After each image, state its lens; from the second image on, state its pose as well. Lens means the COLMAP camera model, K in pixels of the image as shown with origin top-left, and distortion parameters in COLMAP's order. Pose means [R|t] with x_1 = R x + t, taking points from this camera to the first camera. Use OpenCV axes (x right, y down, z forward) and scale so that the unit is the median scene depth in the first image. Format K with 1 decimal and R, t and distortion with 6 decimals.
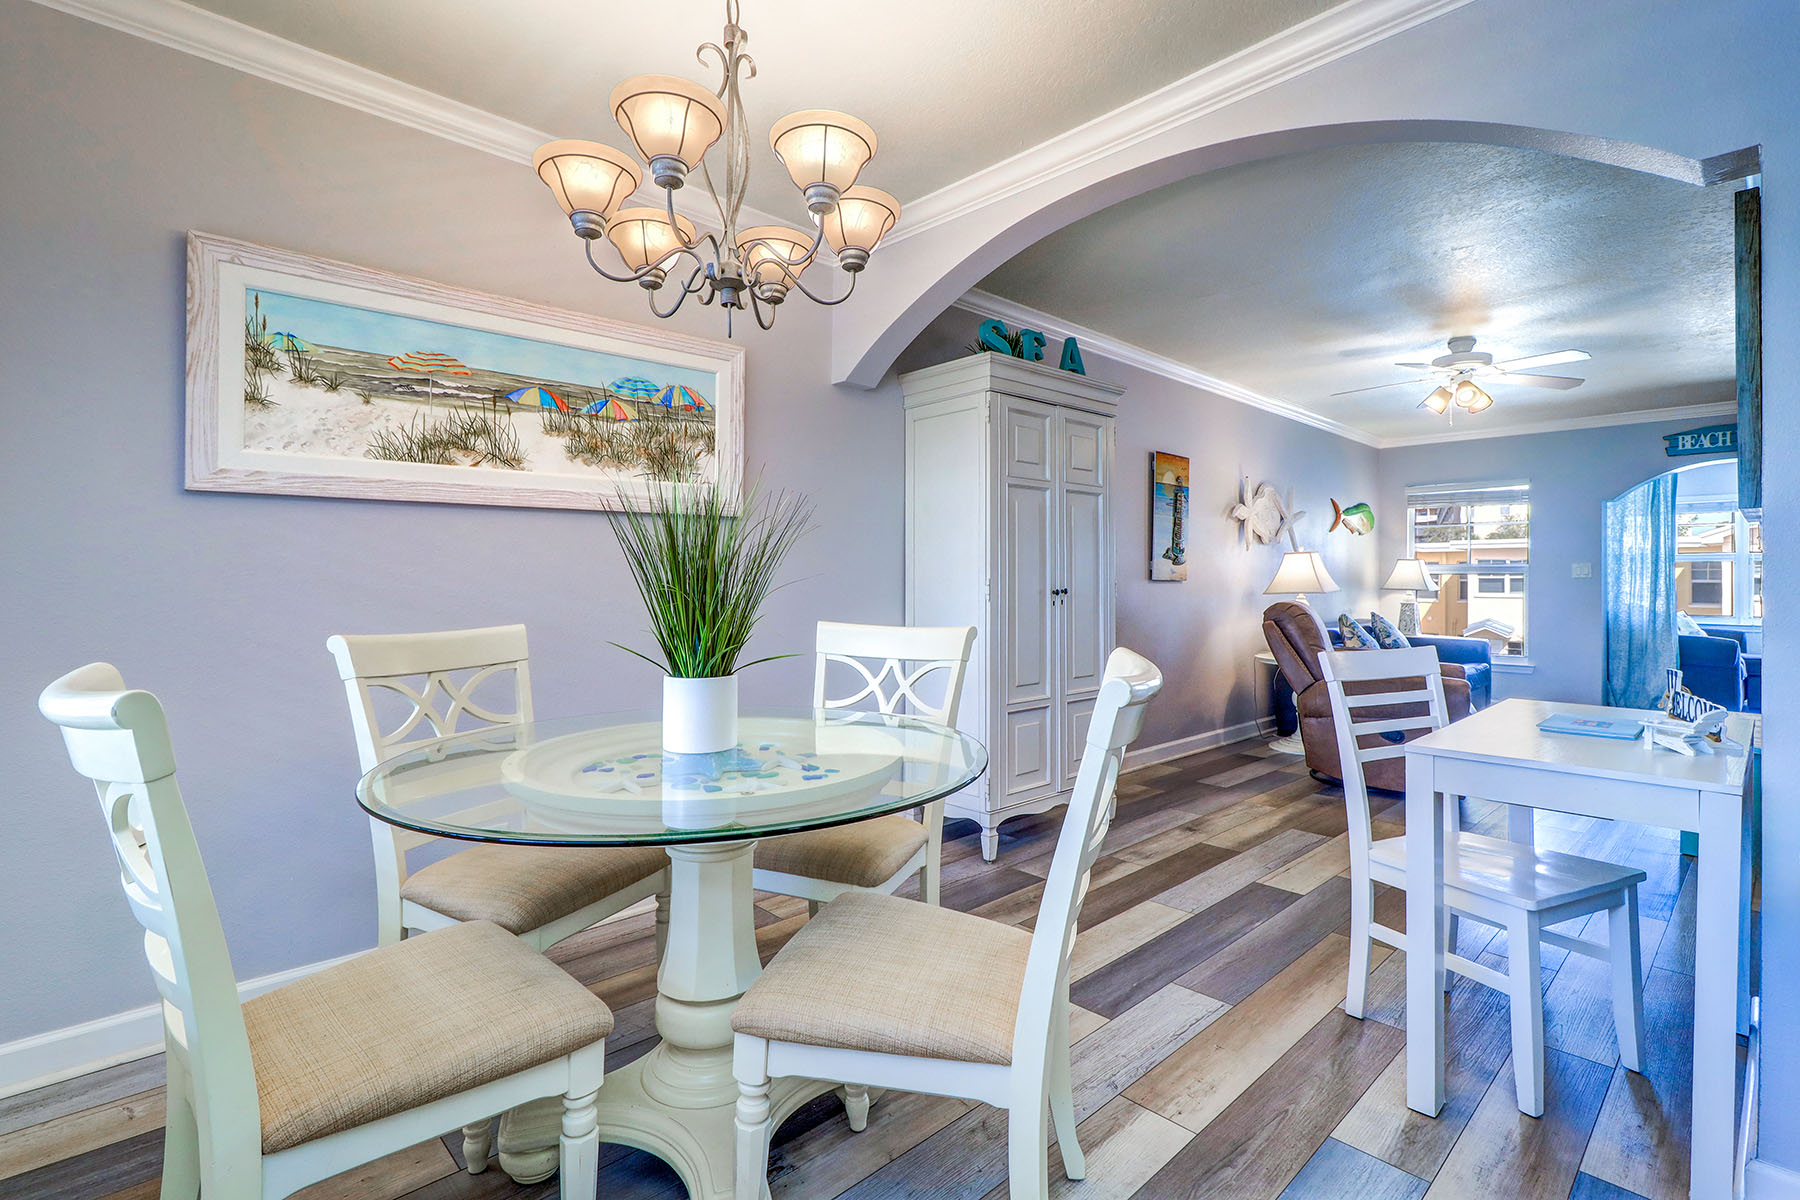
lens RADIAL K [[855.2, 0, 897.3], [0, 855.2, 589.0], [0, 0, 1]] dist [0.003225, -0.000782]
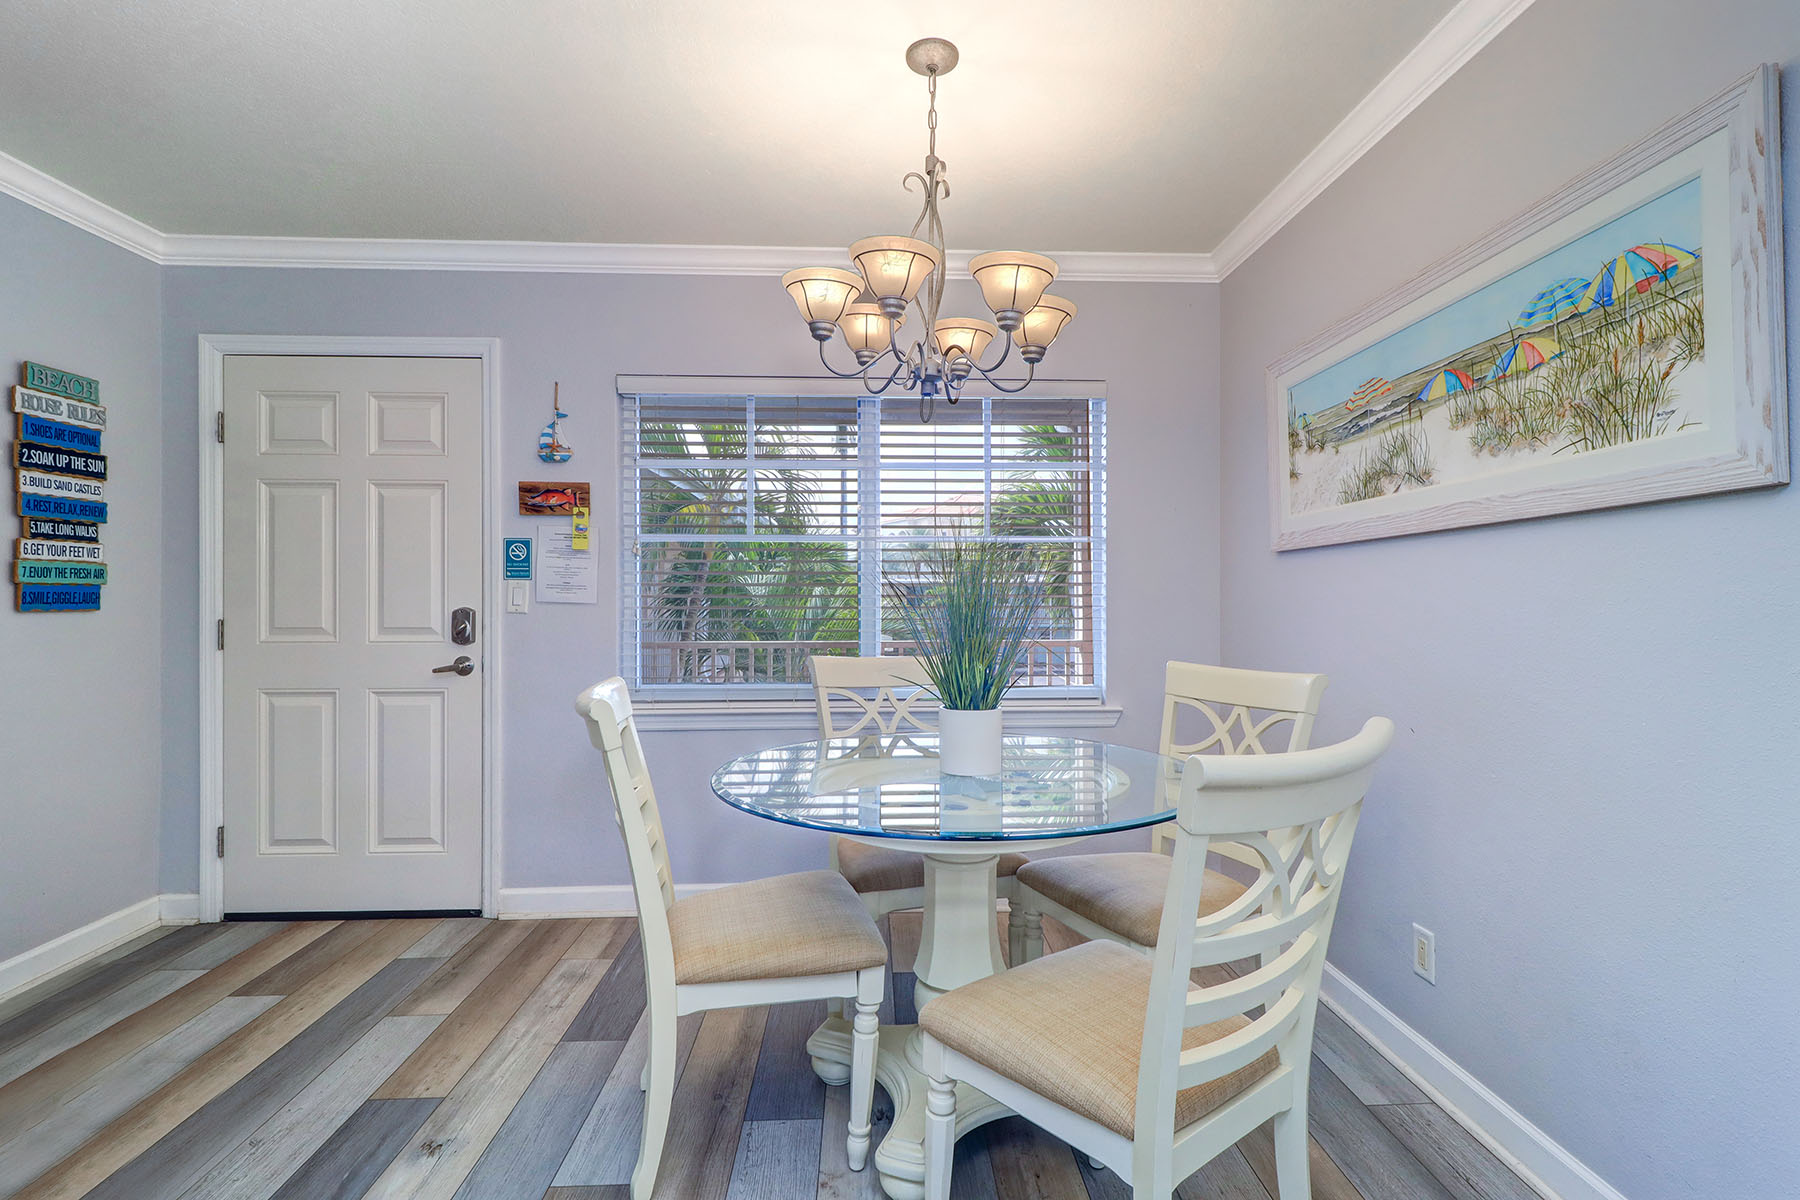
lens RADIAL K [[855.2, 0, 912.3], [0, 855.2, 594.3], [0, 0, 1]] dist [0.003225, -0.000782]
pose [[-0.653815, -0.003422, -0.756646, 0.464192], [-0.007625, 0.999969, 0.002066, -0.037465], [0.756616, 0.007120, -0.653821, 1.161716]]
